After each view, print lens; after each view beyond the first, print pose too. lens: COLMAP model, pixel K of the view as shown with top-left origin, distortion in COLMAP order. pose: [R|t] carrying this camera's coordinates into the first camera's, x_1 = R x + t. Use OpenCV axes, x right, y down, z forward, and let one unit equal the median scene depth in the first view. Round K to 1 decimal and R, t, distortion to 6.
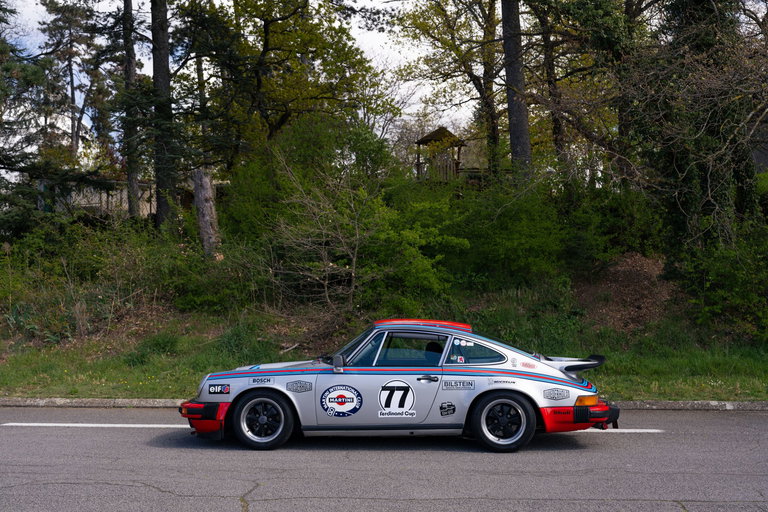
lens RADIAL K [[1000.5, 0, 384.0], [0, 1000.5, 256.0], [0, 0, 1]] dist [0.009871, -0.006499]
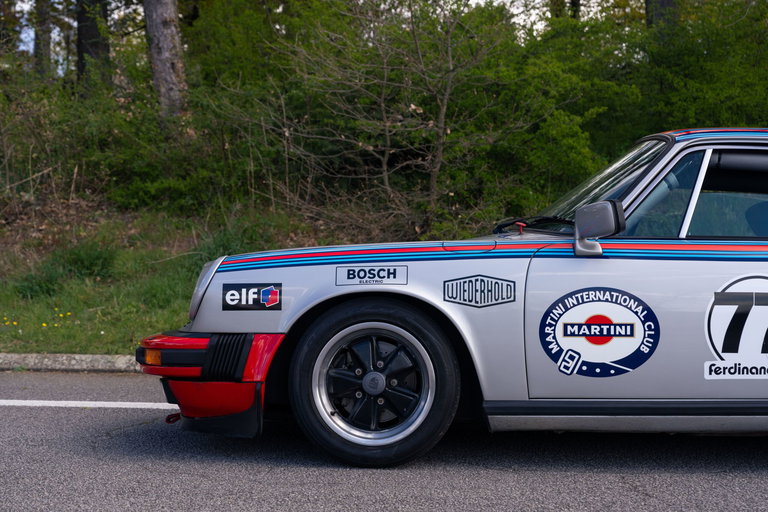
lens RADIAL K [[1201.6, 0, 384.0], [0, 1201.6, 256.0], [0, 0, 1]] dist [0.014167, 0.056898]
pose [[0.999518, 0.014984, 0.027179, -0.129293], [-0.015799, 0.999424, 0.030045, 0.104774], [-0.026713, -0.030460, 0.999179, 0.569217]]
